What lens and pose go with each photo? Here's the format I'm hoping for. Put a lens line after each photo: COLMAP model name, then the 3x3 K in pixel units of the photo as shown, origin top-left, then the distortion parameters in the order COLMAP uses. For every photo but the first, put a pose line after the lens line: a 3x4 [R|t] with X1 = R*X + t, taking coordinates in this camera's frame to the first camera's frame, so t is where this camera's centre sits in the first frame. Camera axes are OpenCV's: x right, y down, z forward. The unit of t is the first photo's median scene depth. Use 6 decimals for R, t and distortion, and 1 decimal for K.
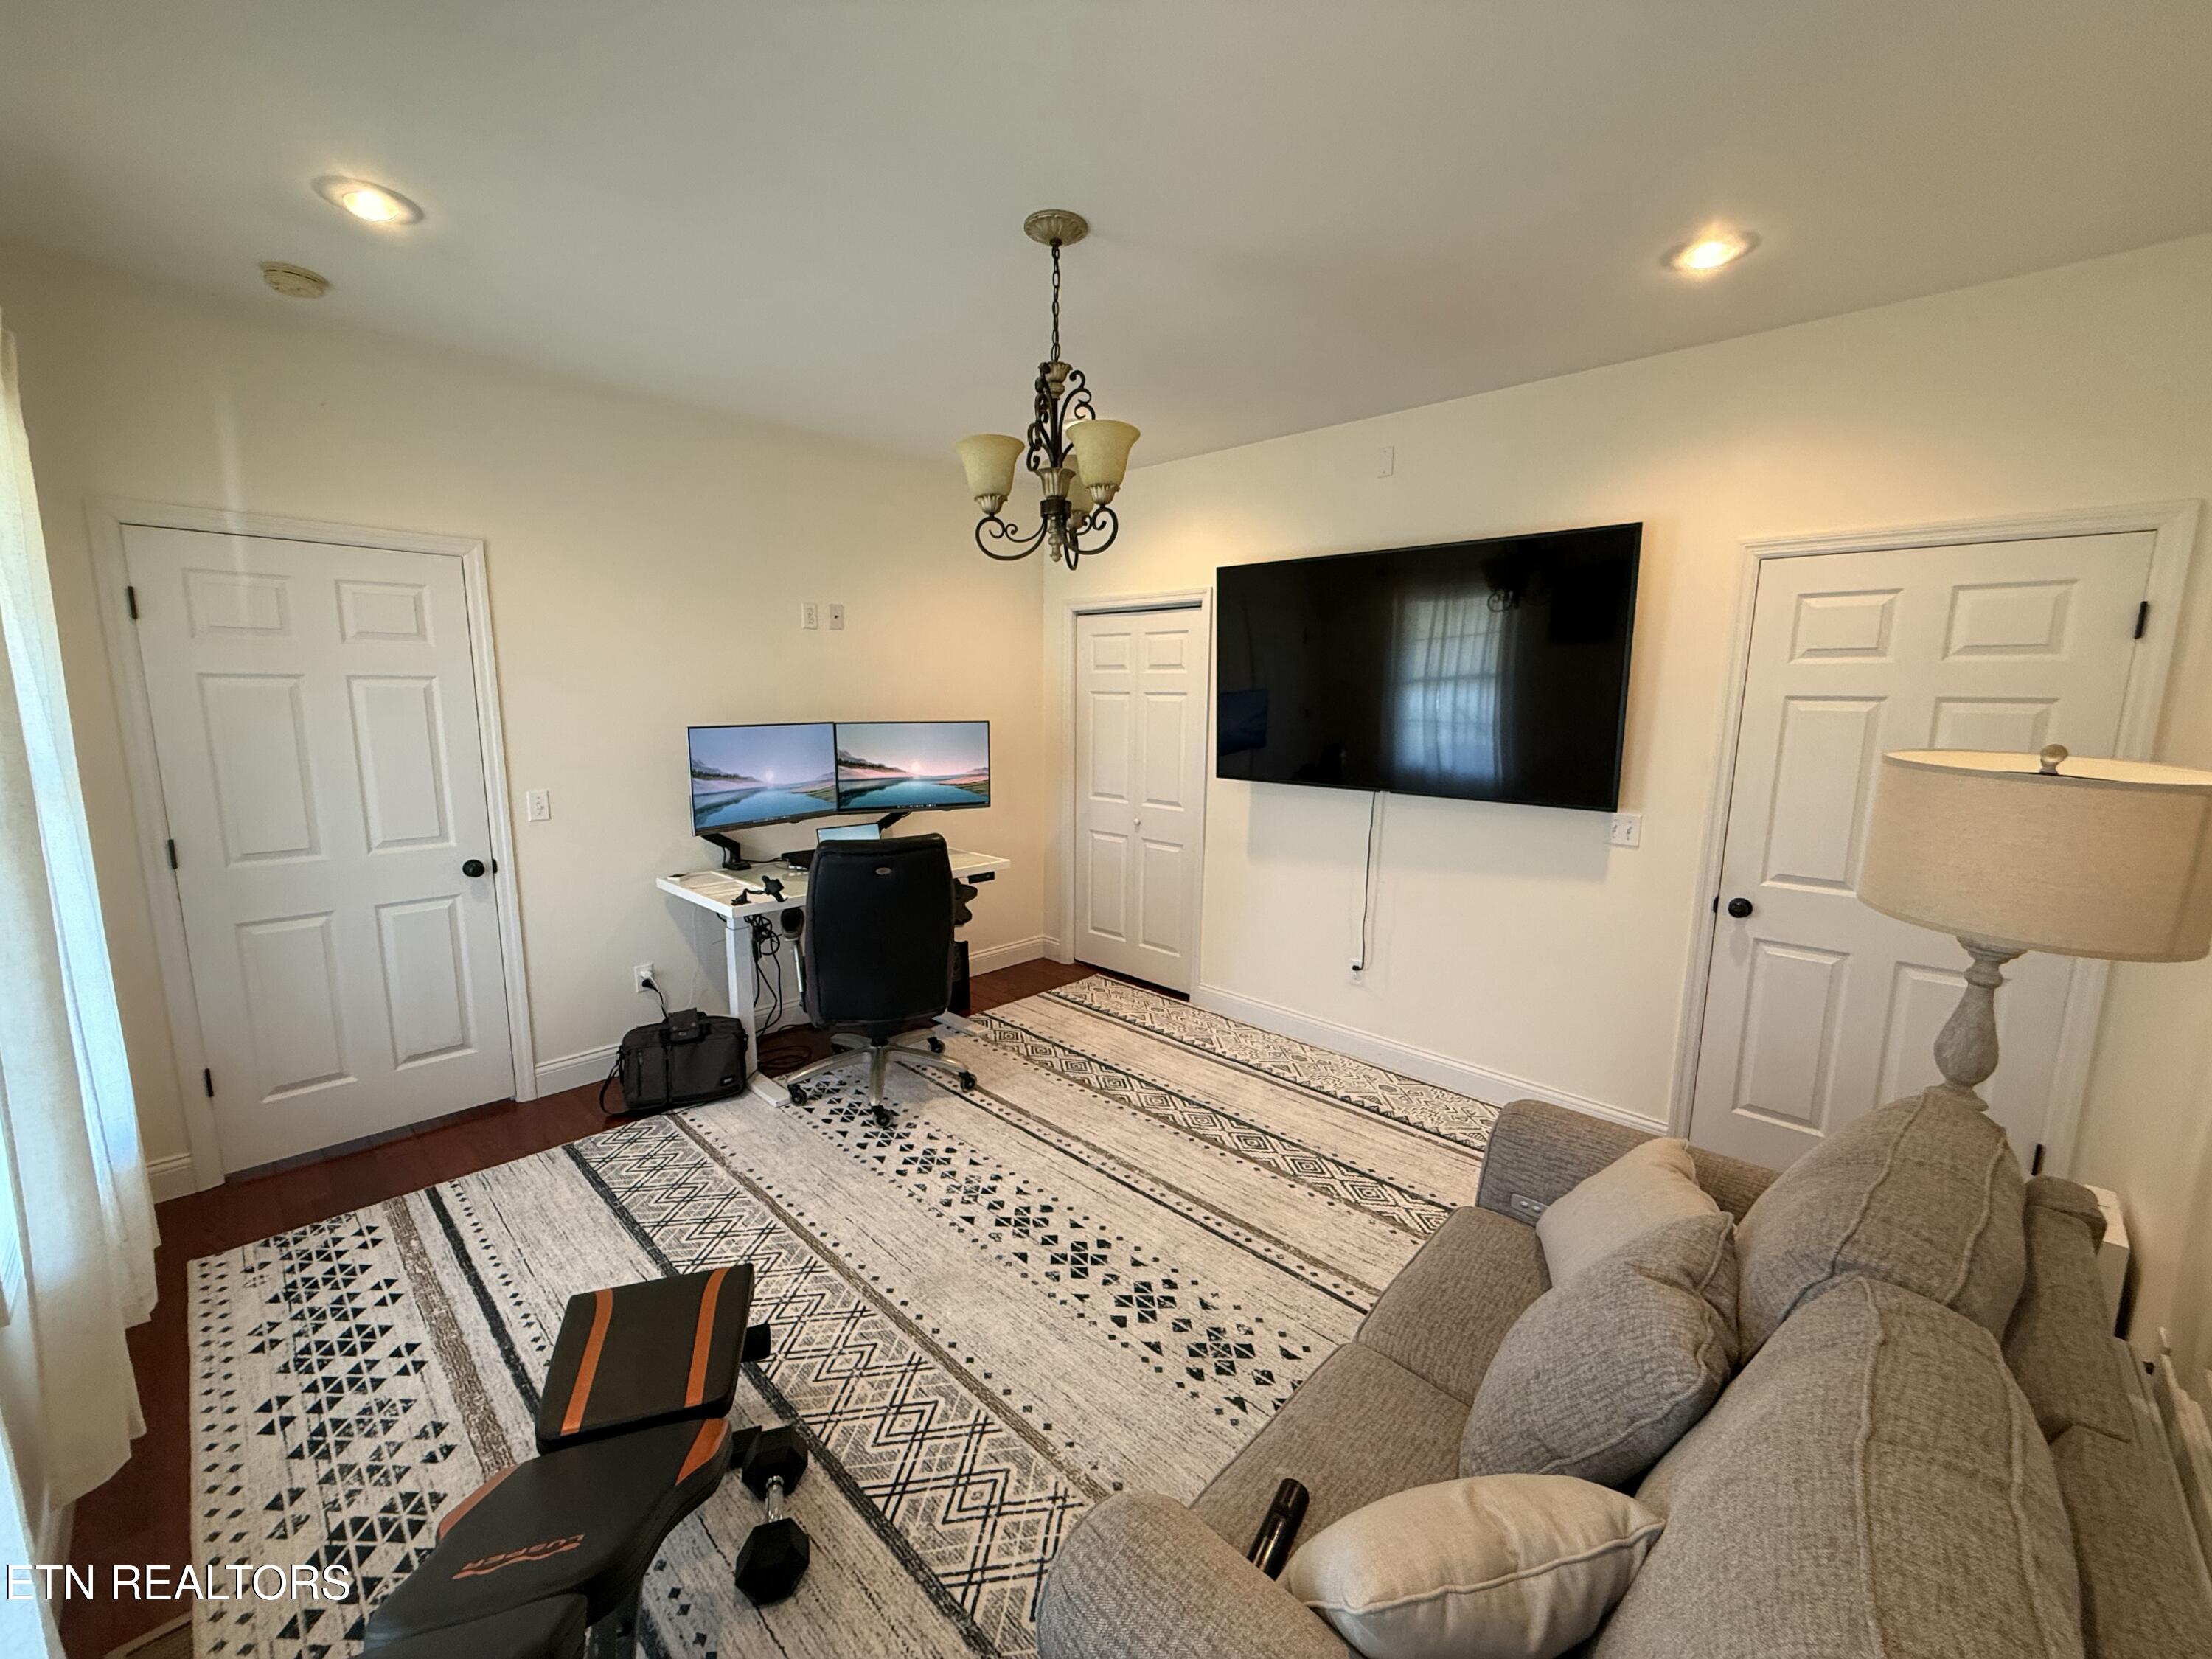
lens RADIAL K [[879.2, 0, 1104.6], [0, 879.2, 827.8], [0, 0, 1]] dist [-0.001384, 0.000245]
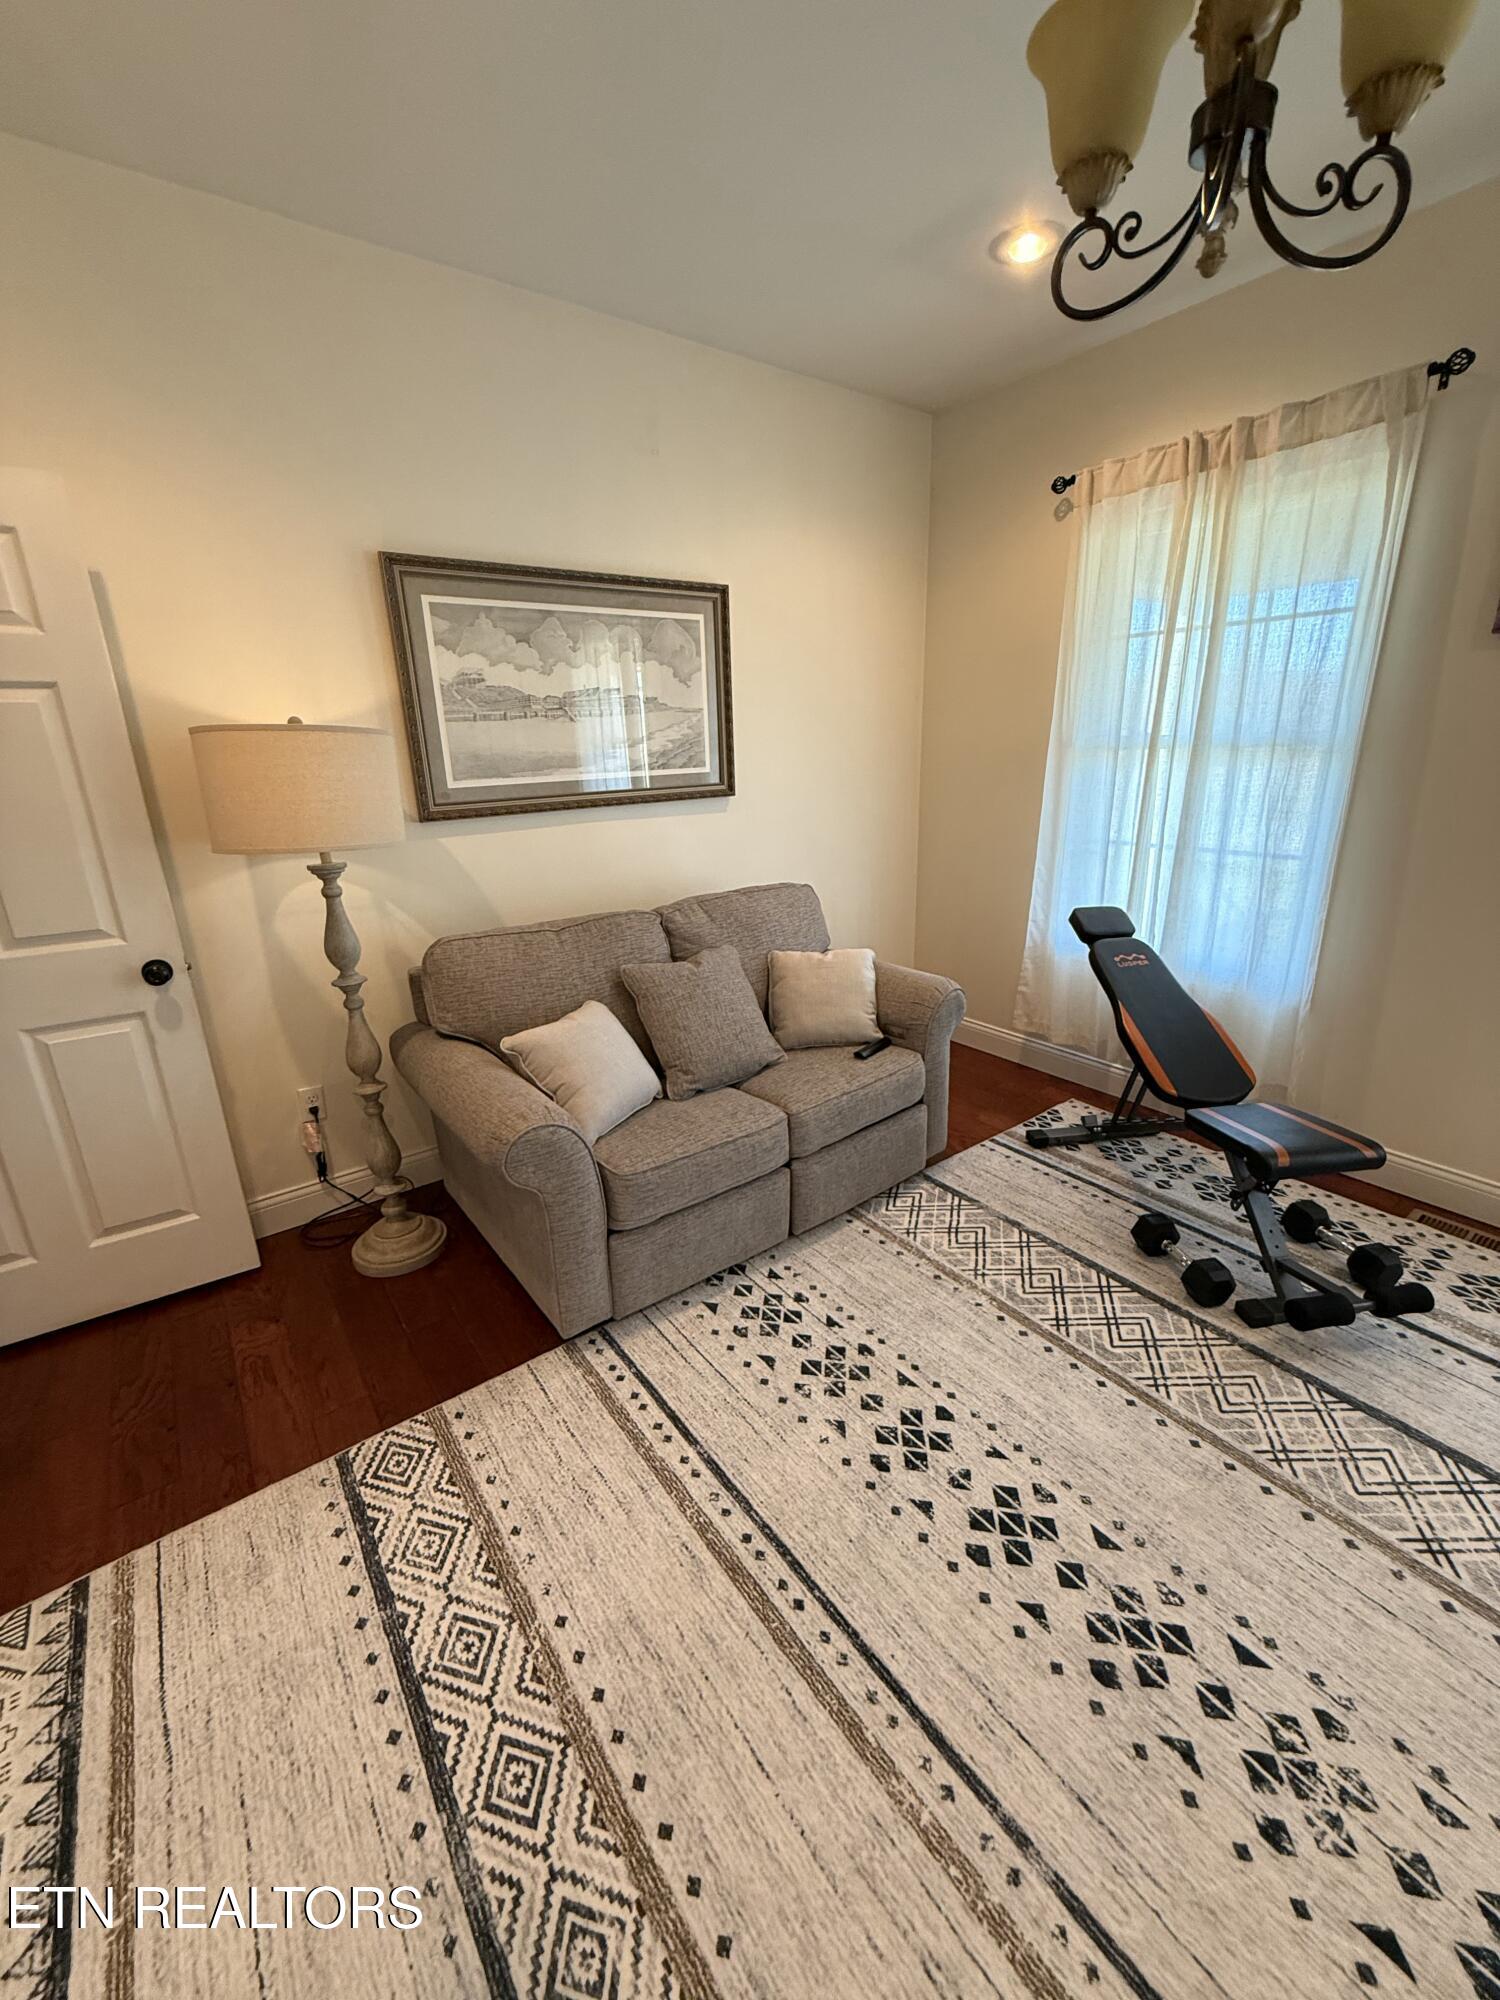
lens RADIAL K [[795.0, 0, 750.4], [0, 795.0, 997.6], [0, 0, 1]] dist [-0.001384, 0.000245]
pose [[-0.986458, -0.036092, 0.159995, 0.083796], [0.040627, 0.891318, 0.451555, -0.146392], [-0.158904, 0.451940, -0.877781, 1.351413]]
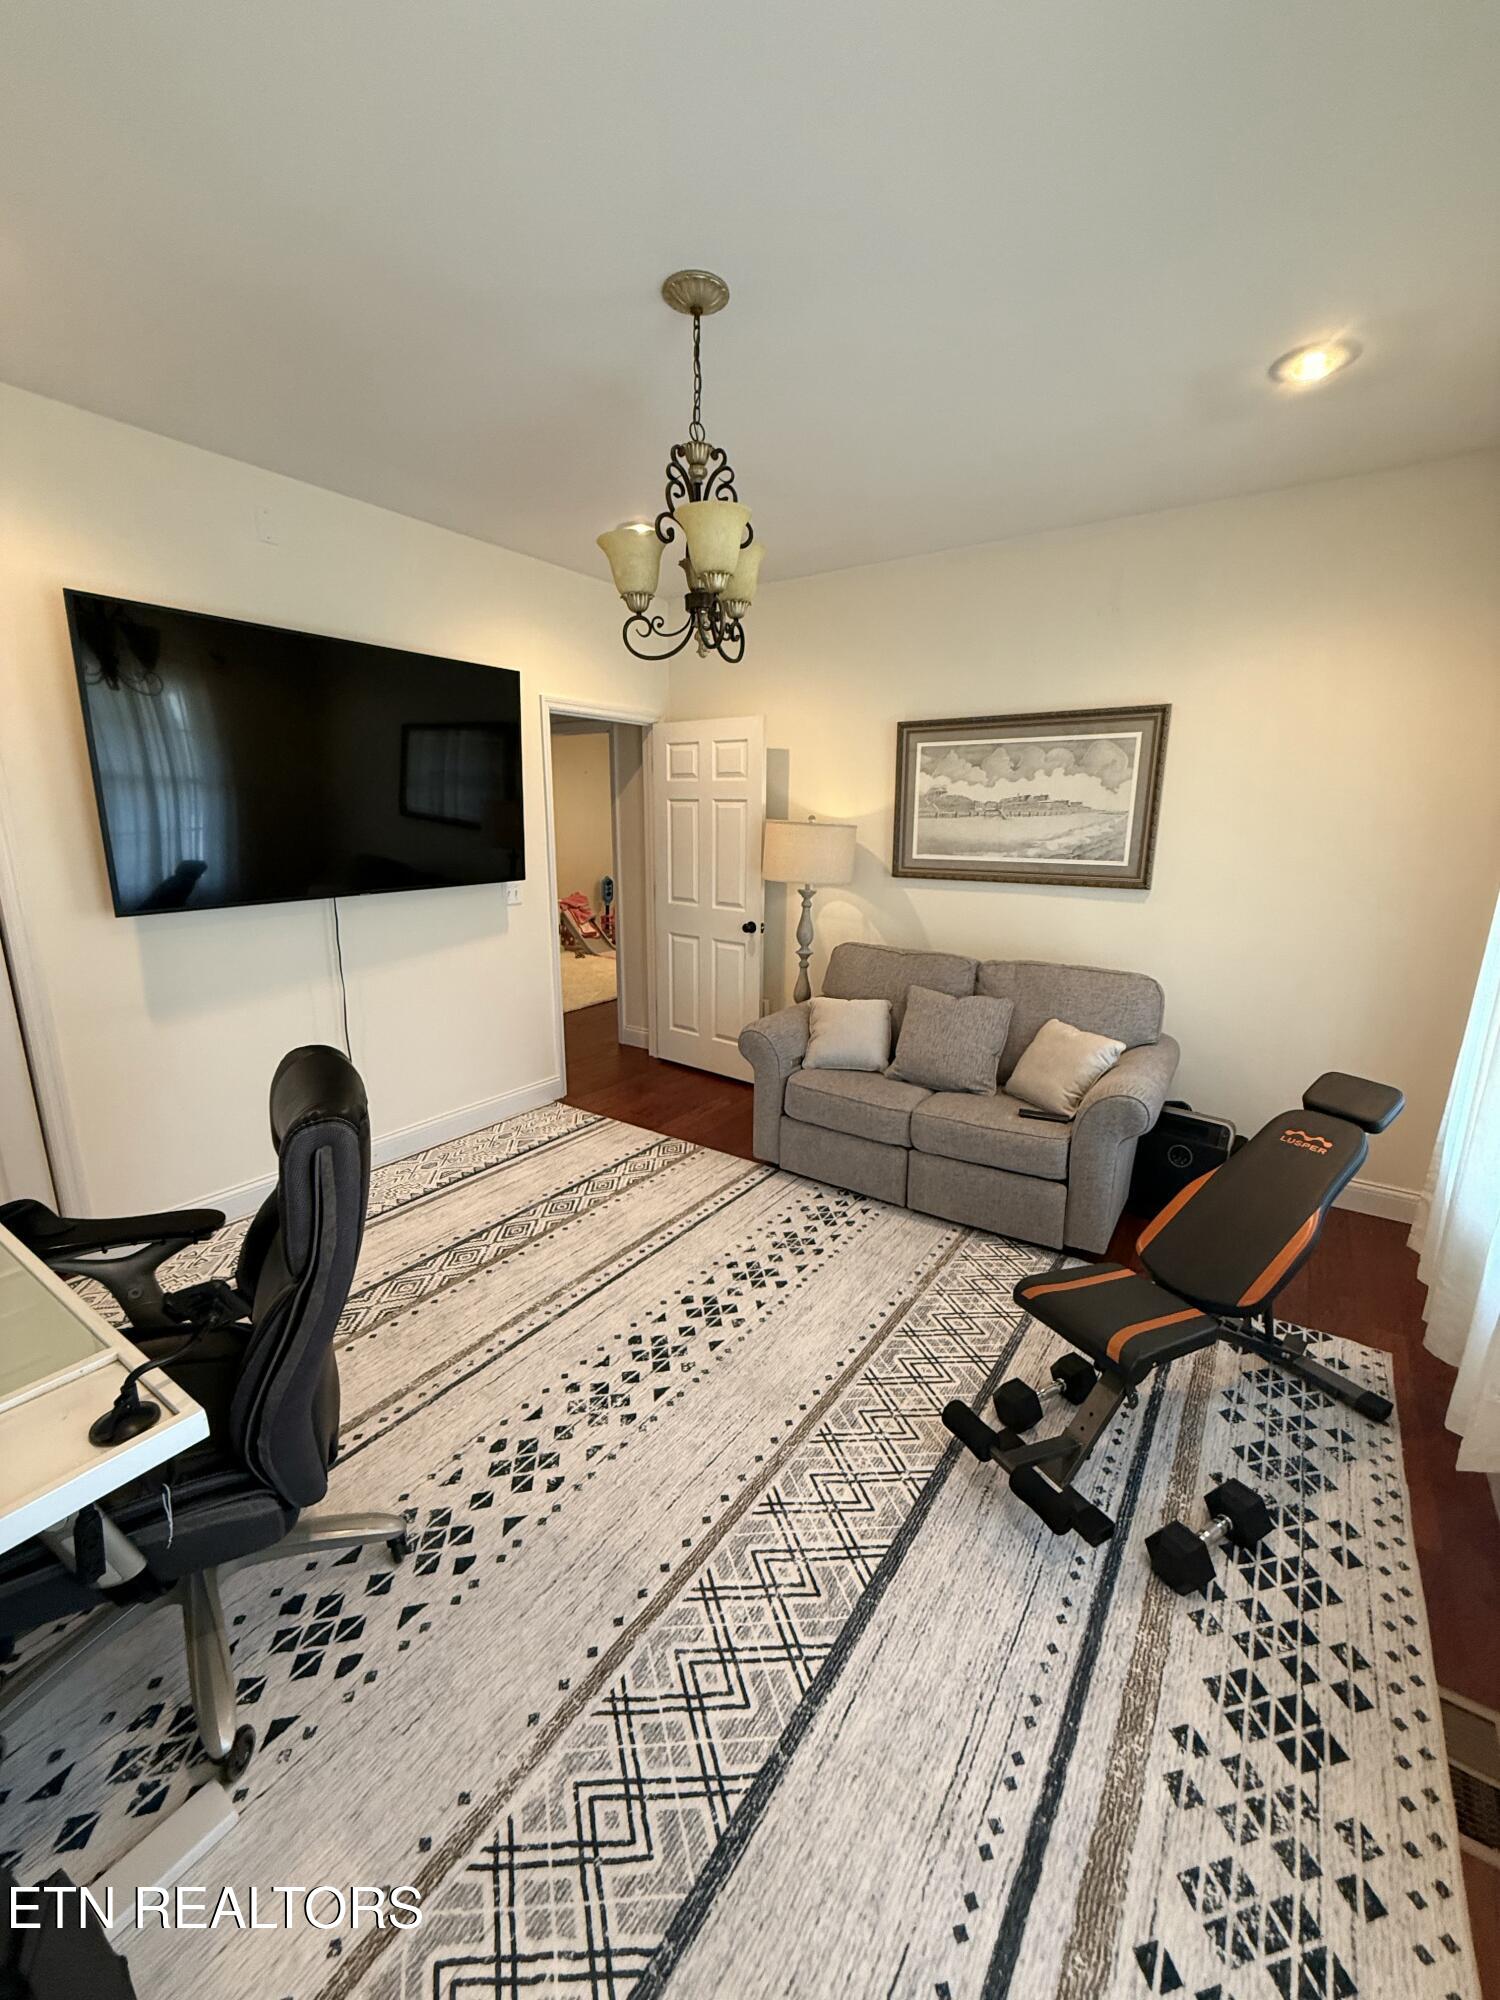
lens RADIAL K [[795.0, 0, 750.4], [0, 795.0, 997.6], [0, 0, 1]] dist [-0.001384, 0.000245]
pose [[-0.162380, -0.238697, 0.957422, -0.886347], [0.143215, 0.954323, 0.262214, -0.142124], [-0.976280, 0.179696, -0.120778, 0.979912]]
